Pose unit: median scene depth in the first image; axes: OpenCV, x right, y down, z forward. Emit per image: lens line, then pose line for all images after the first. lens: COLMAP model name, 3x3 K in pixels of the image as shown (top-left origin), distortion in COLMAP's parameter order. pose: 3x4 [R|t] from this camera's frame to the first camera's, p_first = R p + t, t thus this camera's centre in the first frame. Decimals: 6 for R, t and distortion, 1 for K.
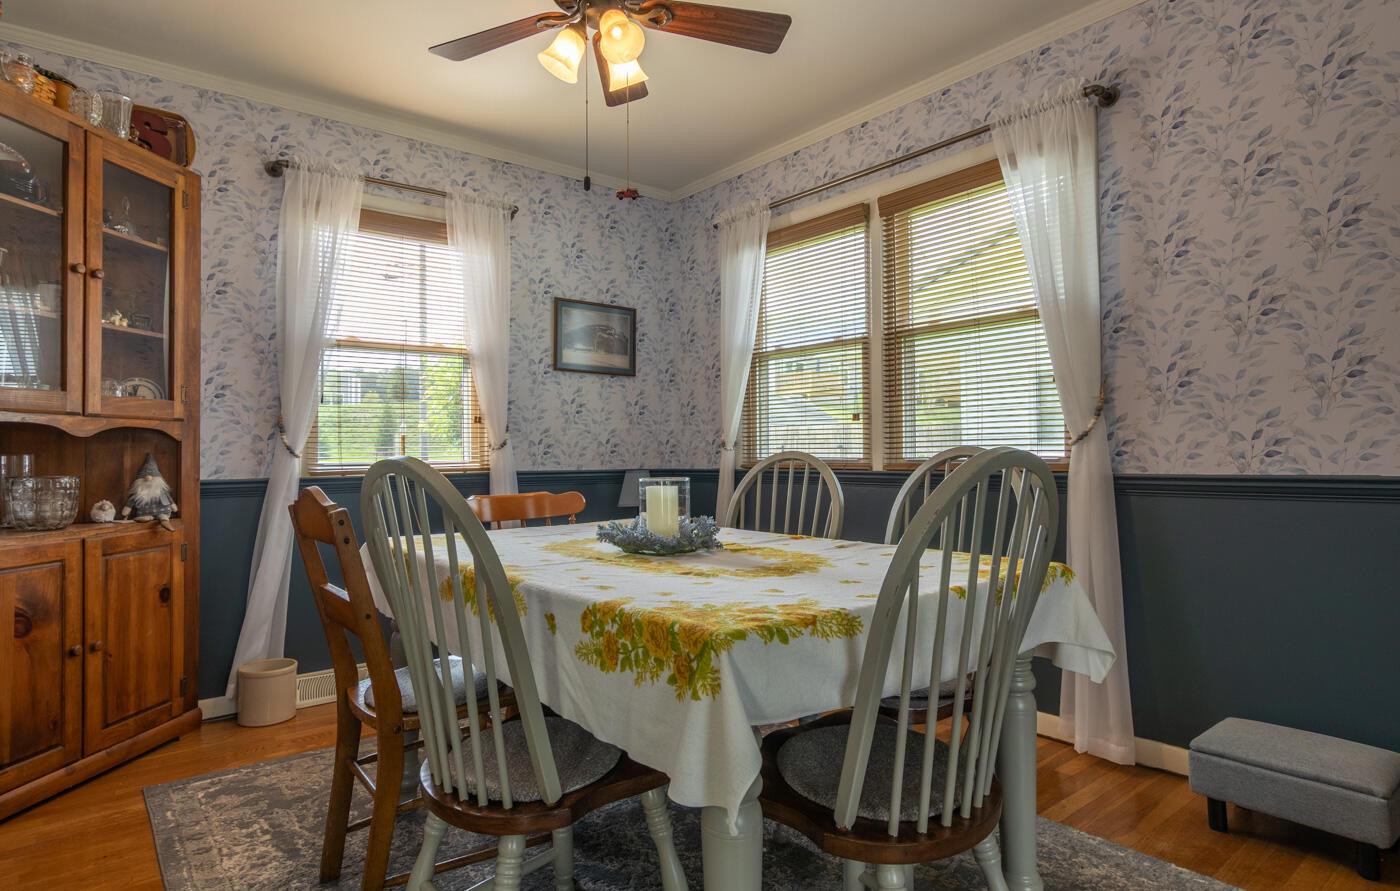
lens RADIAL K [[766.0, 0, 697.0], [0, 766.0, 431.5], [0, 0, 1]] dist [0.004704, 0.000111]
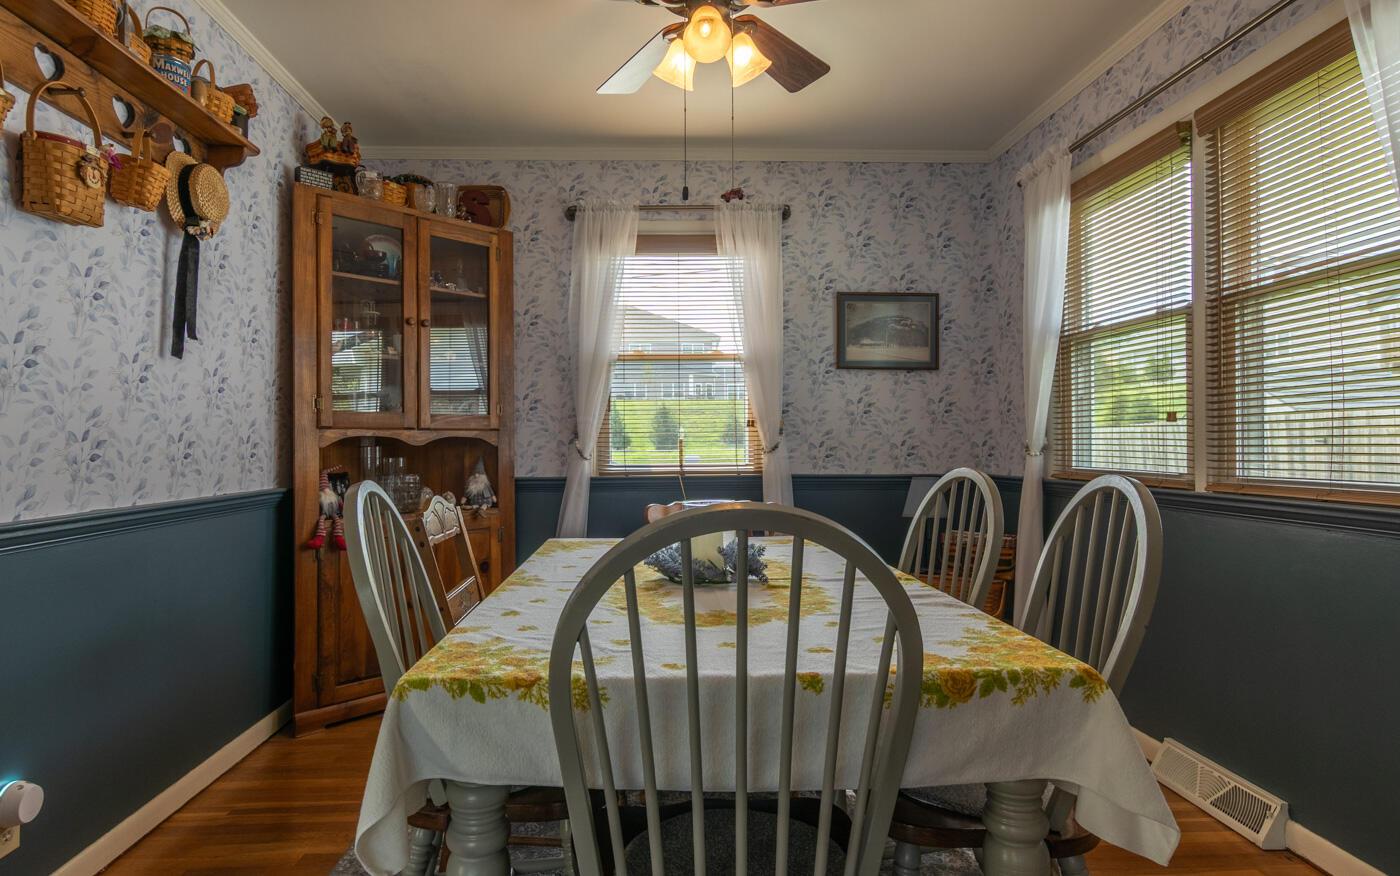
lens RADIAL K [[788.2, 0, 690.7], [0, 788.2, 427.1], [0, 0, 1]] dist [0.012153, -0.001623]
pose [[0.804844, -0.005479, -0.593462, 0.303472], [0.013052, 0.999879, 0.008470, -0.022566], [0.593344, -0.014563, 0.804818, 0.125913]]
